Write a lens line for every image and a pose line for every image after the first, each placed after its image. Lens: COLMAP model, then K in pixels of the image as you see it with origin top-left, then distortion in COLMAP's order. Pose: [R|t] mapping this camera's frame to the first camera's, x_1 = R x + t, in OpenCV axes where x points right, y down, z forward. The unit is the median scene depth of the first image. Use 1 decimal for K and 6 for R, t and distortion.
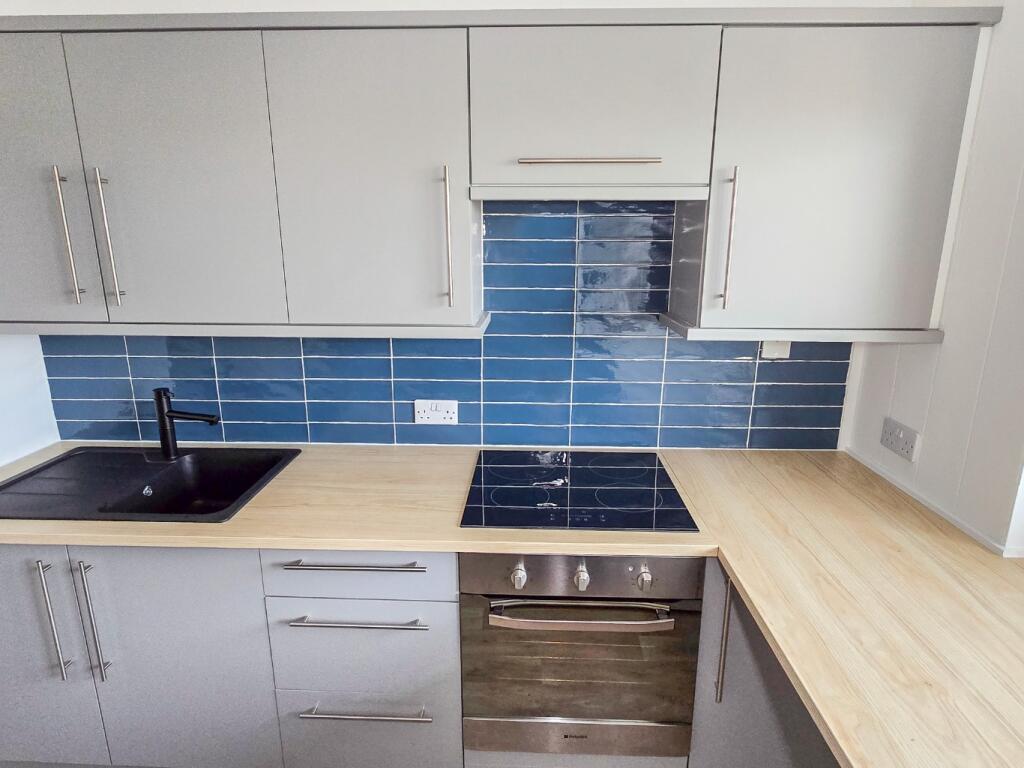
lens RADIAL K [[575.2, 0, 512.7], [0, 575.2, 376.3], [0, 0, 1]] dist [-0.002781, -0.002883]
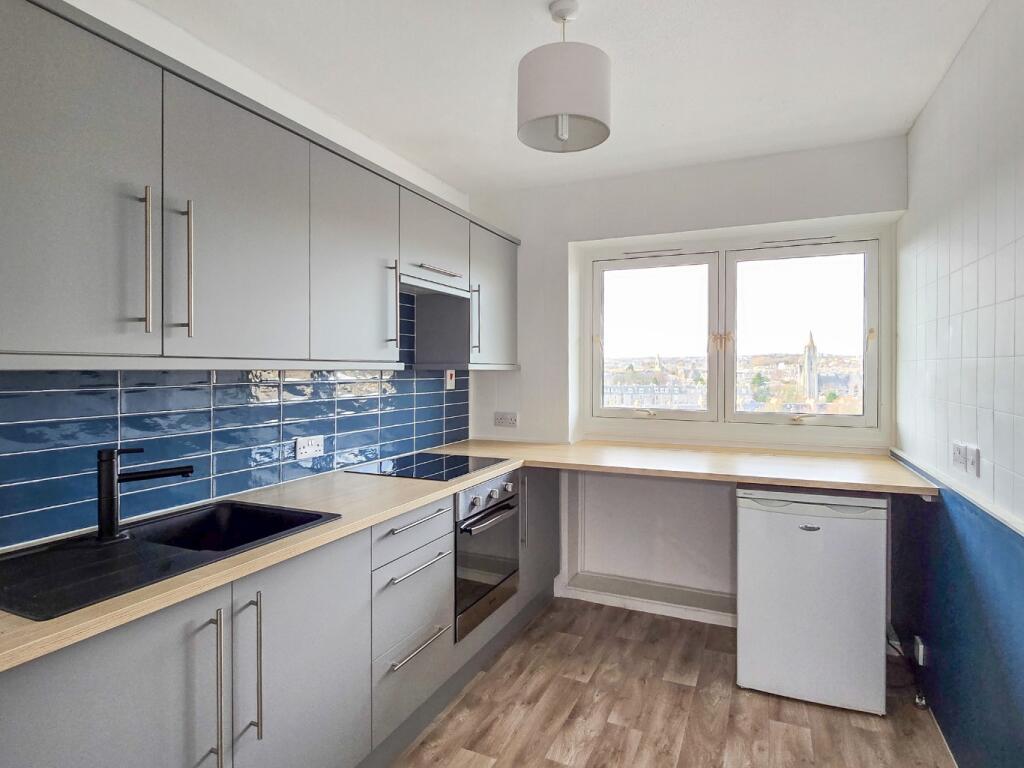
lens RADIAL K [[575.2, 0, 514.2], [0, 575.2, 380.7], [0, 0, 1]] dist [-0.002781, -0.002883]
pose [[0.378591, -0.020711, 0.925332, -1.337359], [0.226119, 0.971526, -0.070770, 0.135271], [-0.897518, 0.236028, 0.372494, 0.166320]]
